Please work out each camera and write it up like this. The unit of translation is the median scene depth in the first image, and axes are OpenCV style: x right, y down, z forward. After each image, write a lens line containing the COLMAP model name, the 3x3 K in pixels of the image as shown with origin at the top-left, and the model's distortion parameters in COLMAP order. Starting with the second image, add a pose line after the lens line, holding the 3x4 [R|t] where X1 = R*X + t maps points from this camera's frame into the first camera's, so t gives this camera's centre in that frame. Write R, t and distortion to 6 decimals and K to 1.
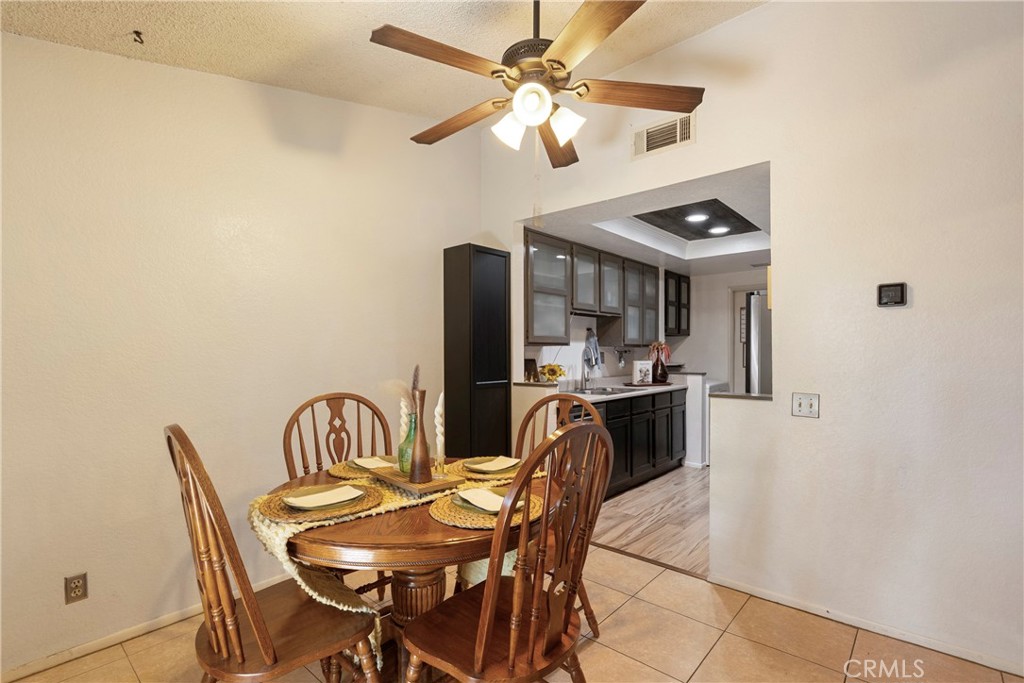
lens RADIAL K [[475.3, 0, 522.3], [0, 475.3, 357.3], [0, 0, 1]] dist [-0.005523, -0.000171]
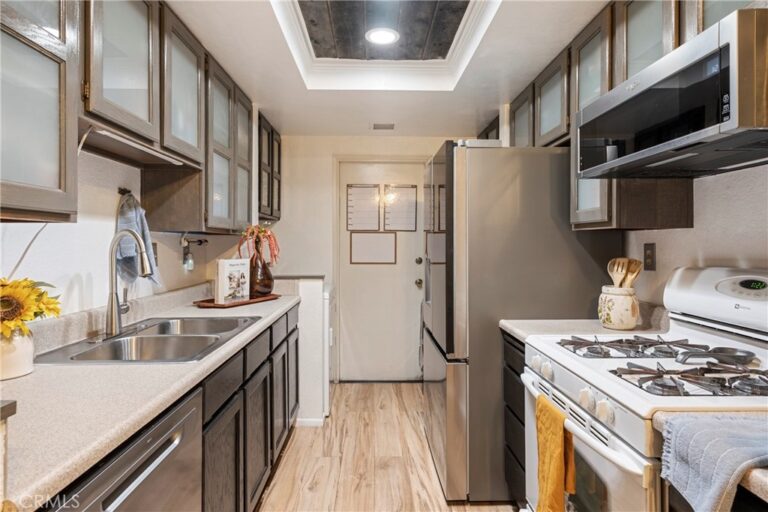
lens RADIAL K [[435.0, 0, 384.1], [0, 435.0, 244.0], [0, 0, 1]] dist [0.000351, -0.000988]
pose [[0.740266, 0.002578, 0.672309, 0.044292], [0.005478, 0.999936, -0.009867, -0.004053], [-0.672292, 0.010987, 0.740205, 0.510634]]
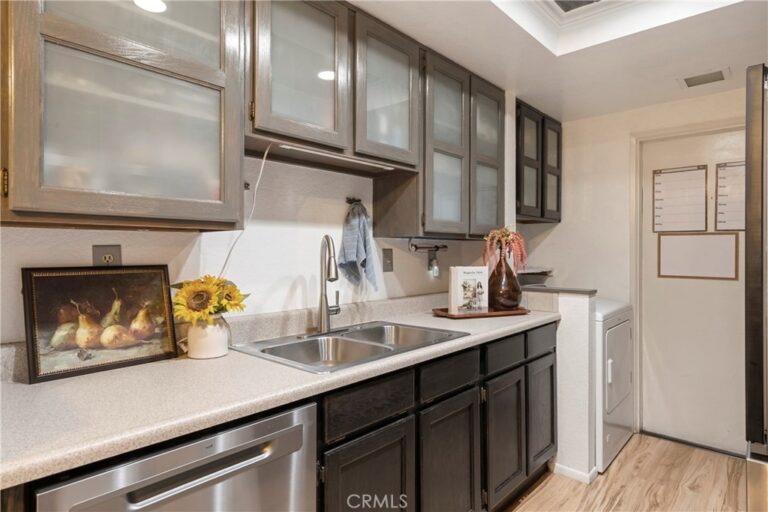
lens RADIAL K [[439.4, 0, 383.3], [0, 439.4, 251.2], [0, 0, 1]] dist [0.003381, 0.001039]
pose [[0.999572, 0.003187, -0.029067, 0.175659], [-0.003513, 0.999931, -0.011186, -0.003027], [0.029029, 0.011283, 0.999515, 0.532523]]
